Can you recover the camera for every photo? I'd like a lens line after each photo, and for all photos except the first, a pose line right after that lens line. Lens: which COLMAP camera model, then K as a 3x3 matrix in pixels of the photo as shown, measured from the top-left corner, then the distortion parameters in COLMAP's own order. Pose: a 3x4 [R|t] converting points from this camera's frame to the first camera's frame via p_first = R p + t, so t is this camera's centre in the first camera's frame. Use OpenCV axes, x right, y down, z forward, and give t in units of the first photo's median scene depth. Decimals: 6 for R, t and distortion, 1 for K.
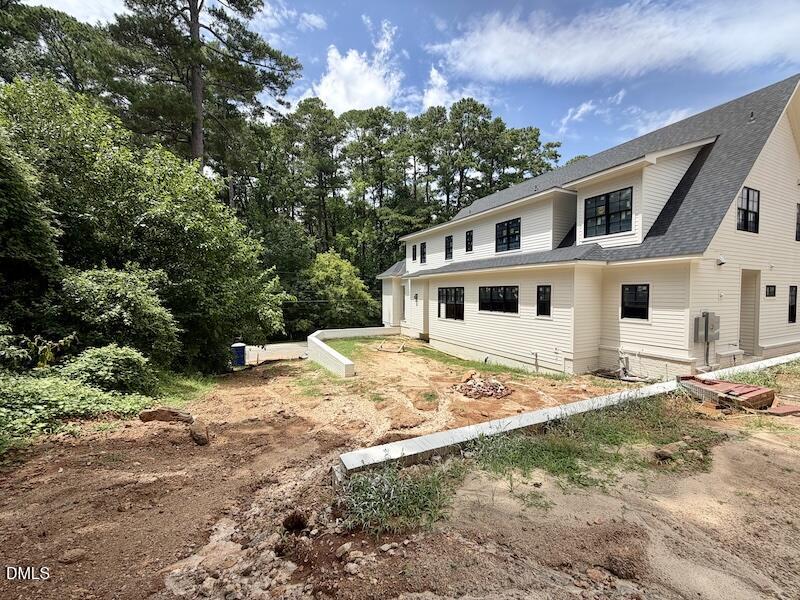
lens RADIAL K [[320.7, 0, 399.9], [0, 320.7, 301.0], [0, 0, 1]] dist [-0.002403, -0.000047]
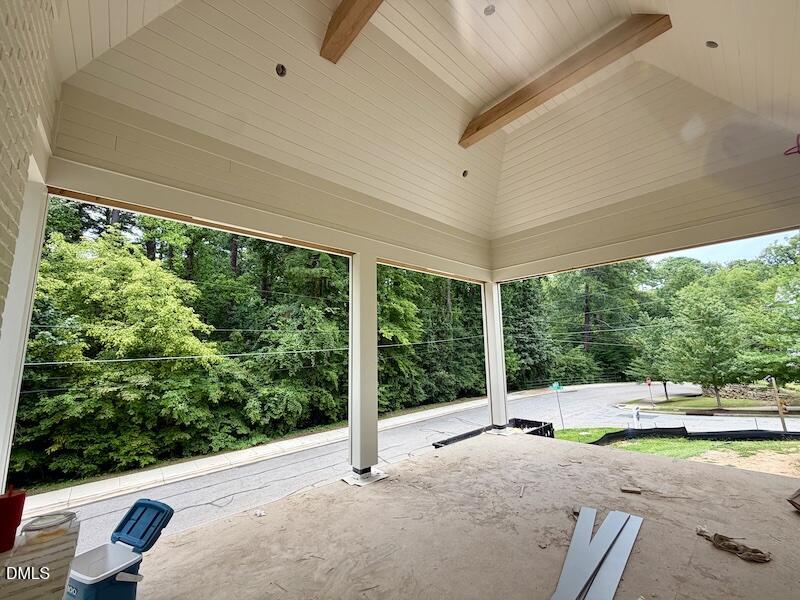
lens RADIAL K [[320.7, 0, 398.4], [0, 320.7, 298.3], [0, 0, 1]] dist [-0.002403, -0.000047]
pose [[0.962921, 0.021729, 0.268905, 0.018276], [0.030669, 0.981472, -0.189133, 0.004409], [-0.268033, 0.190367, 0.944414, 0.568192]]
